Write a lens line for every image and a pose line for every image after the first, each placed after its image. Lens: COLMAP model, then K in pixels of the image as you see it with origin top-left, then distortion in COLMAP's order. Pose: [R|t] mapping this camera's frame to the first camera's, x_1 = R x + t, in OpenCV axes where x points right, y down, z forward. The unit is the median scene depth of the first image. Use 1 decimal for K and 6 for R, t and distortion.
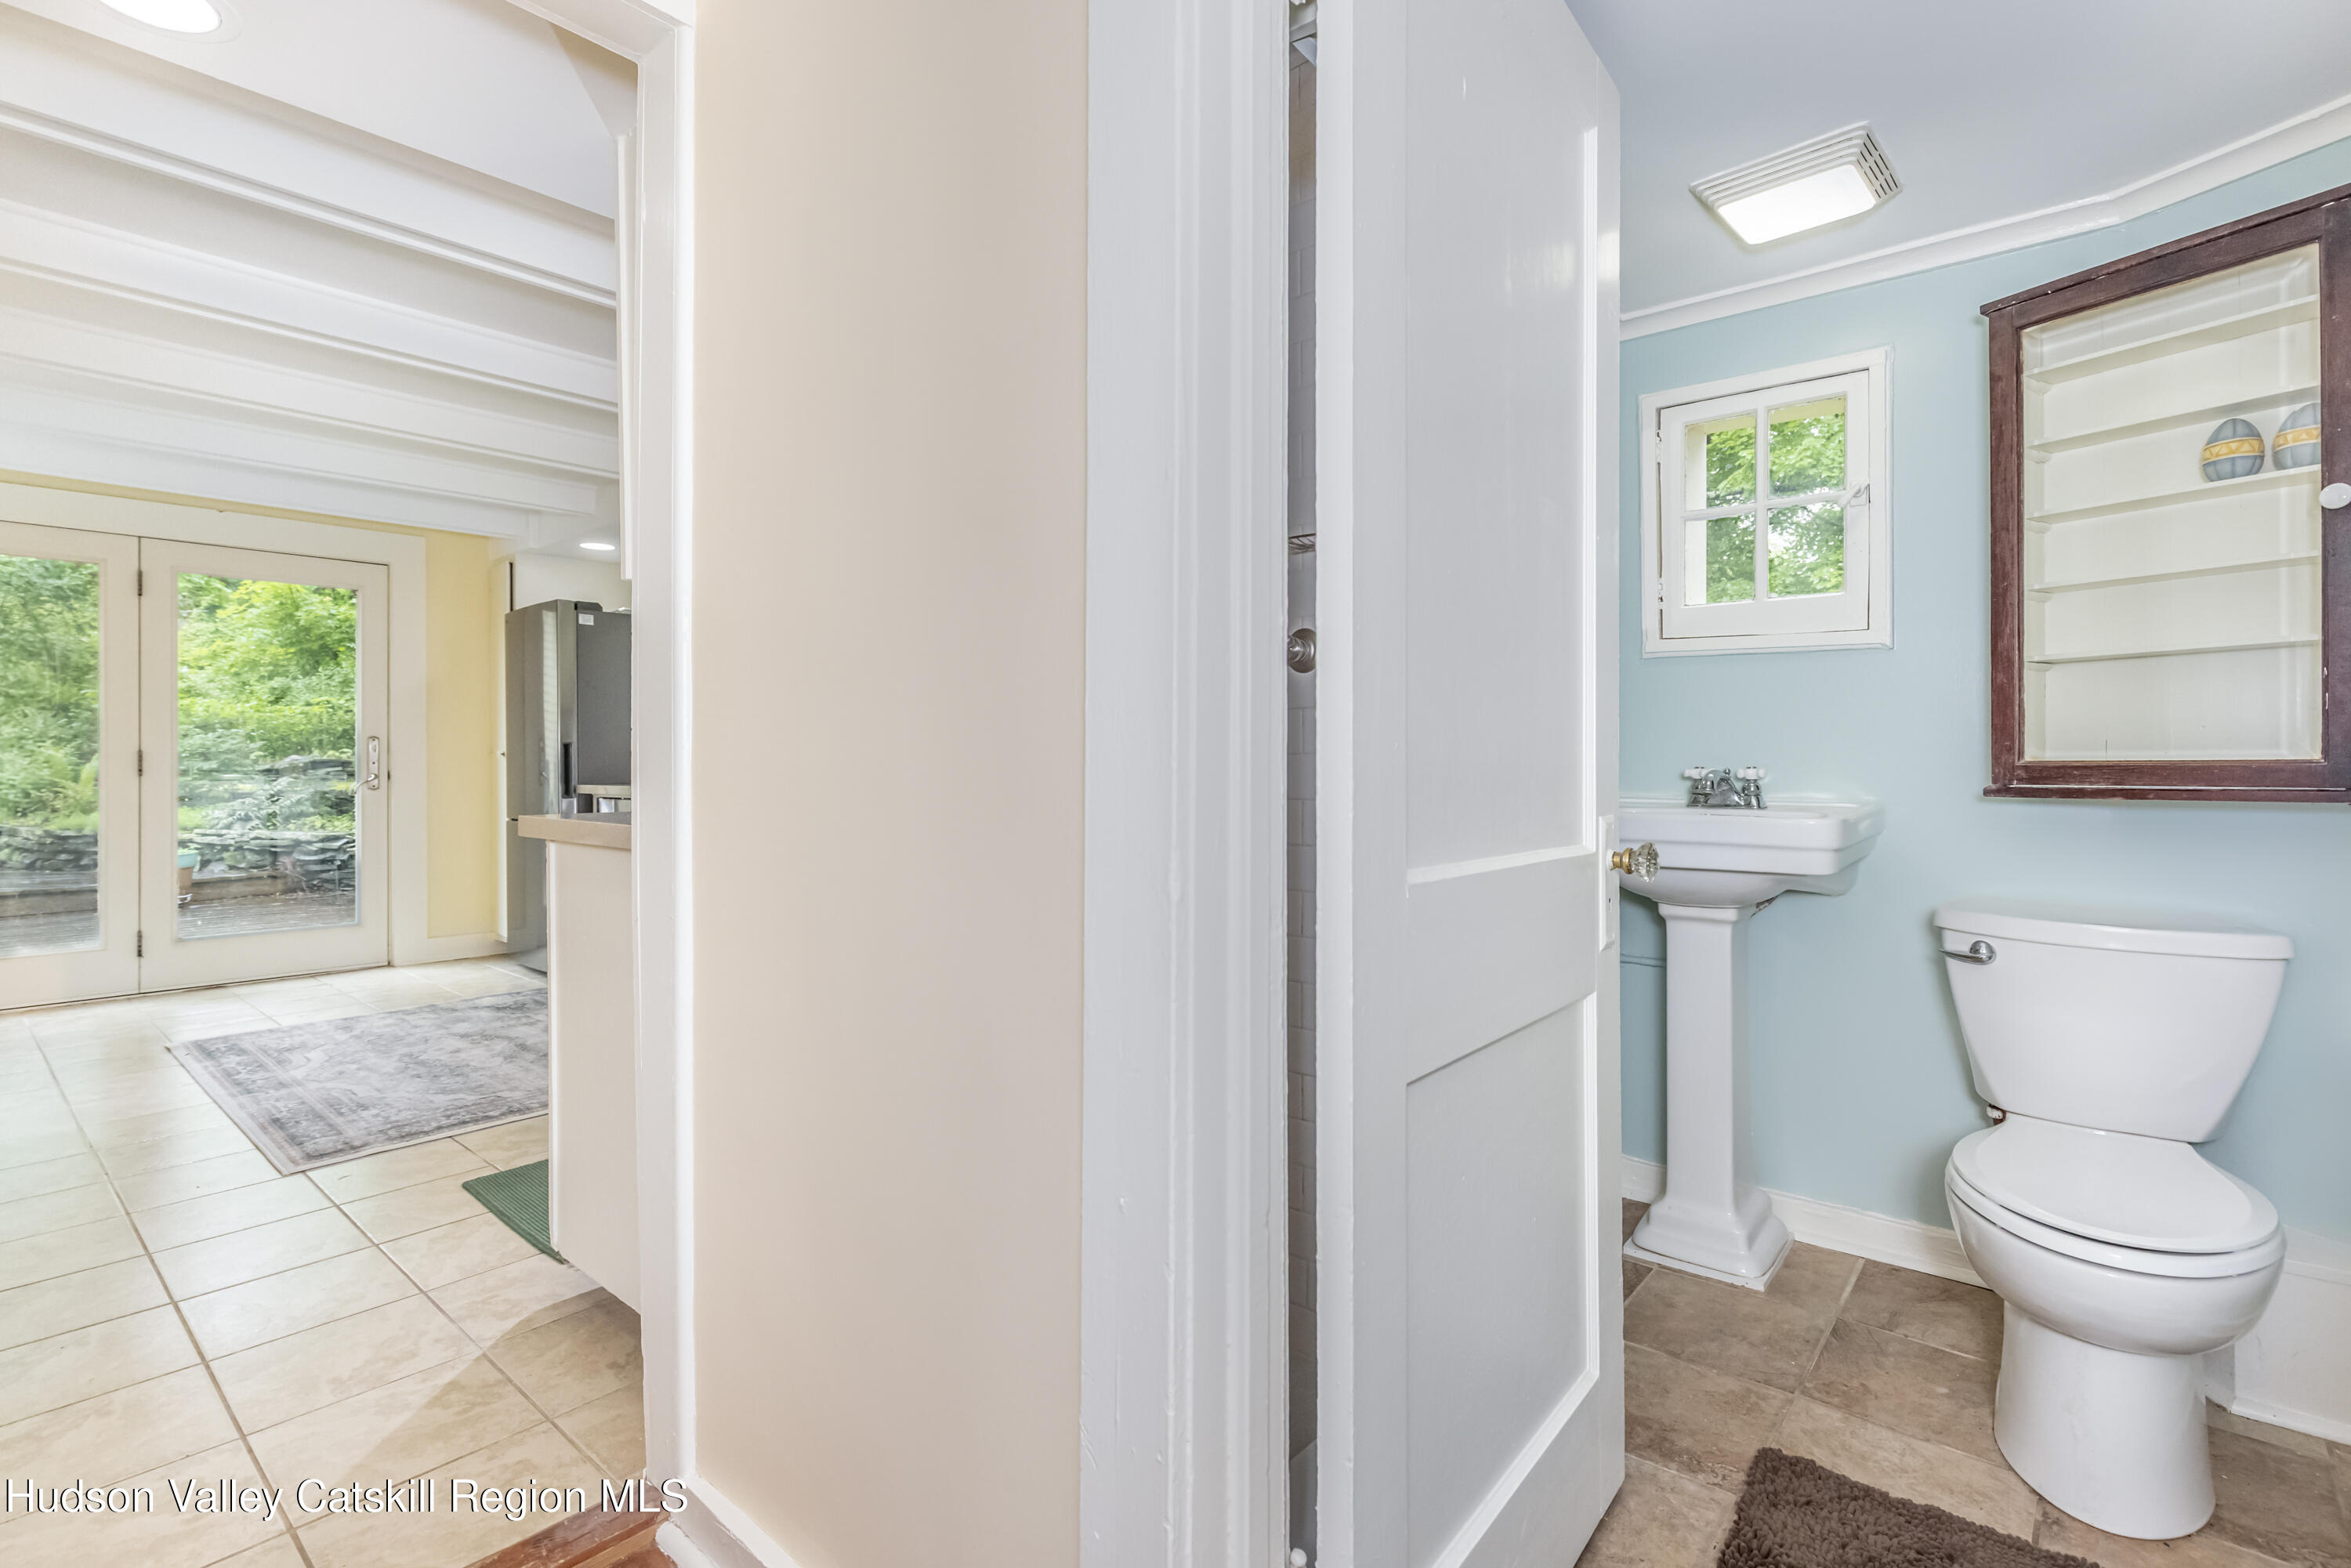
lens RADIAL K [[1093.2, 0, 1142.5], [0, 1093.2, 764.0], [0, 0, 1]] dist [0.010324, 0.002640]
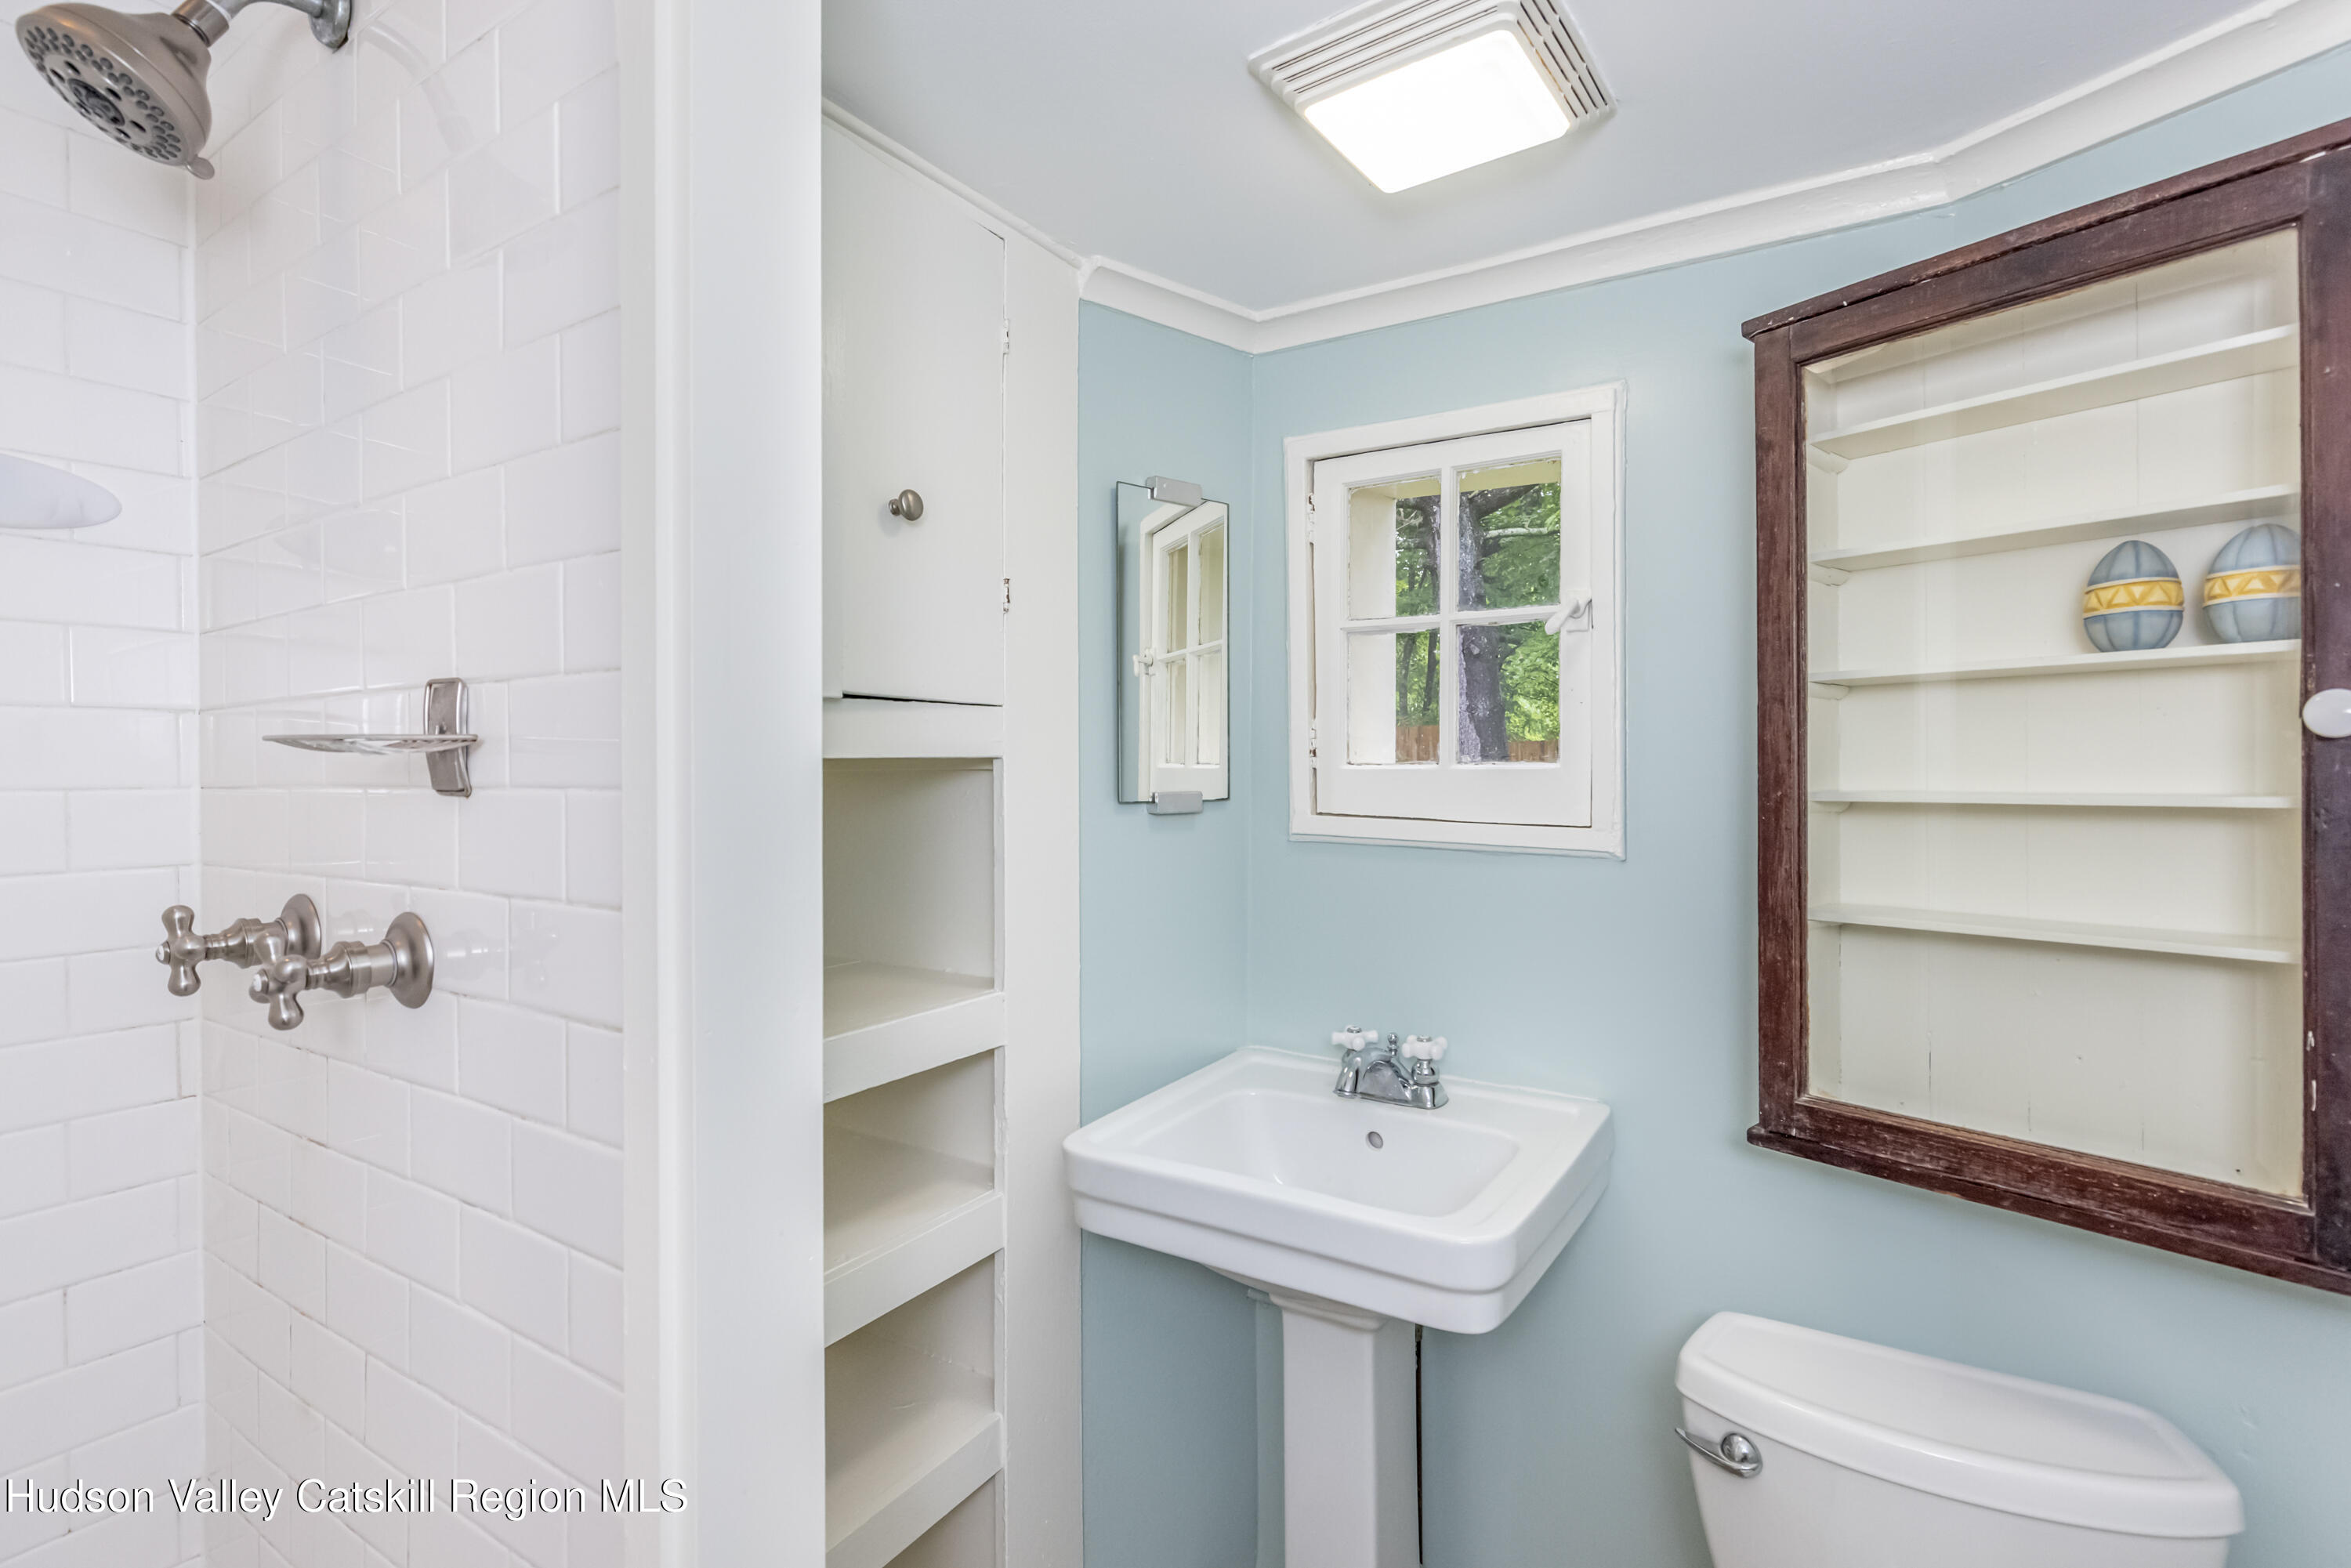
lens RADIAL K [[1093.2, 0, 1189.5], [0, 1093.2, 771.5], [0, 0, 1]] dist [0.010324, 0.002640]
pose [[0.989346, 0.001155, 0.145579, 0.388949], [-0.001325, 0.999999, 0.001074, -0.177925], [-0.145577, -0.001255, 0.989346, 0.469119]]
